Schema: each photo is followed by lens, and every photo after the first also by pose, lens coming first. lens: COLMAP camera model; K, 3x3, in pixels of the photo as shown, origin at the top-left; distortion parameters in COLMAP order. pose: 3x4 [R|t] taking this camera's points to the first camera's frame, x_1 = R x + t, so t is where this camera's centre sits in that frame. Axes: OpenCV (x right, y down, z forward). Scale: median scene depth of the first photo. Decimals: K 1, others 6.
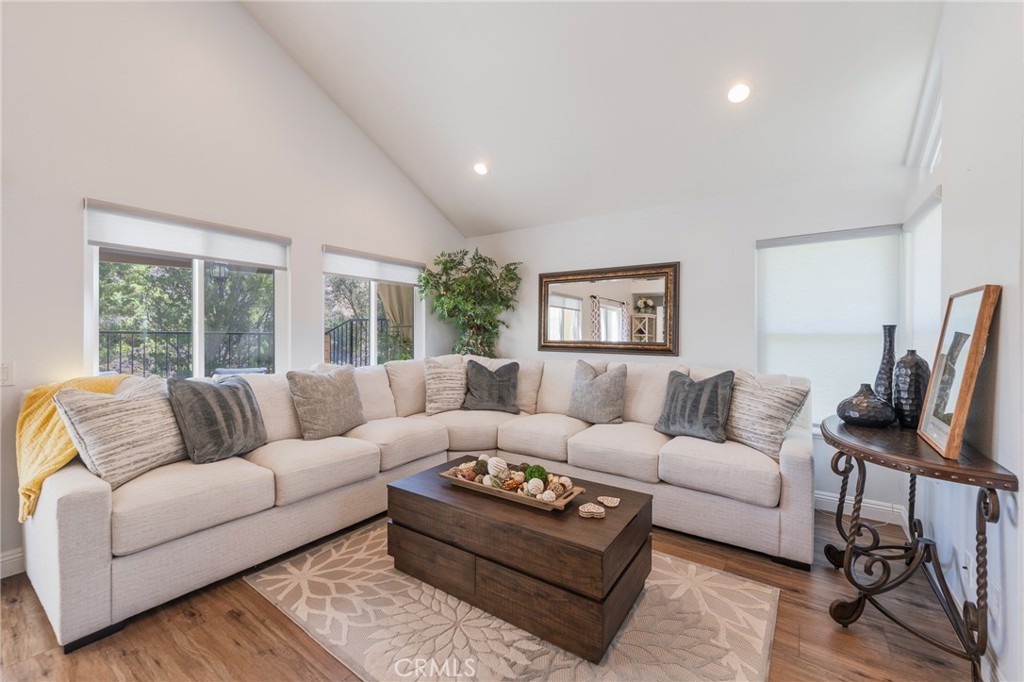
lens RADIAL K [[414.7, 0, 509.9], [0, 414.7, 338.6], [0, 0, 1]] dist [-0.002297, -0.000082]
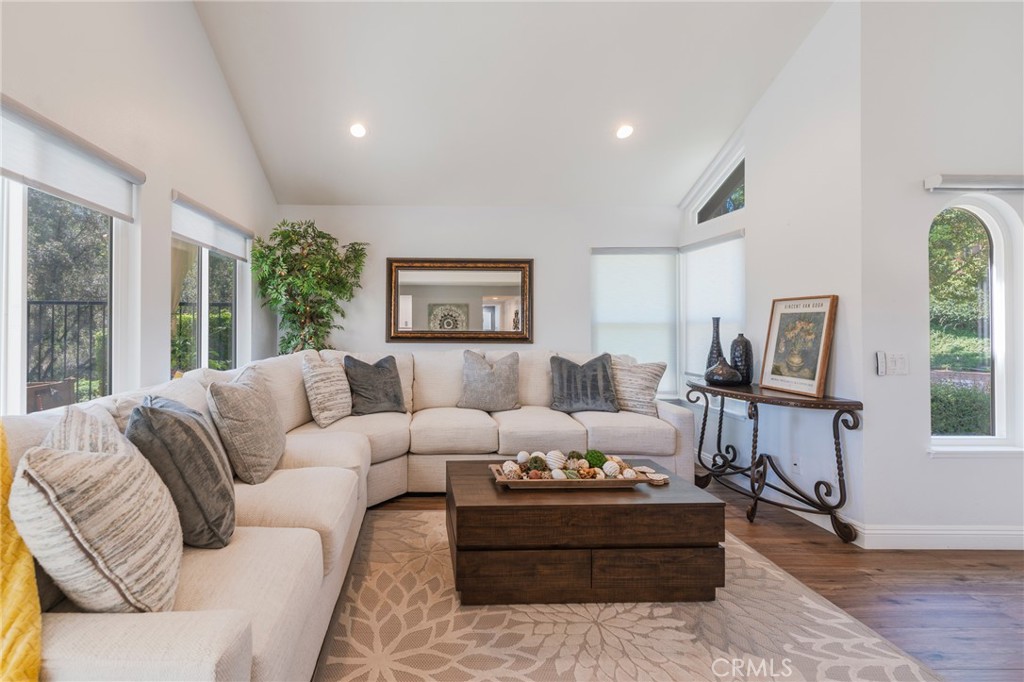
lens RADIAL K [[414.7, 0, 544.7], [0, 414.7, 323.4], [0, 0, 1]] dist [-0.002297, -0.000082]
pose [[0.810542, -0.002104, 0.585677, -0.383485], [0.008762, 0.999925, -0.008534, -0.002707], [-0.585615, 0.012049, 0.810500, 0.133905]]
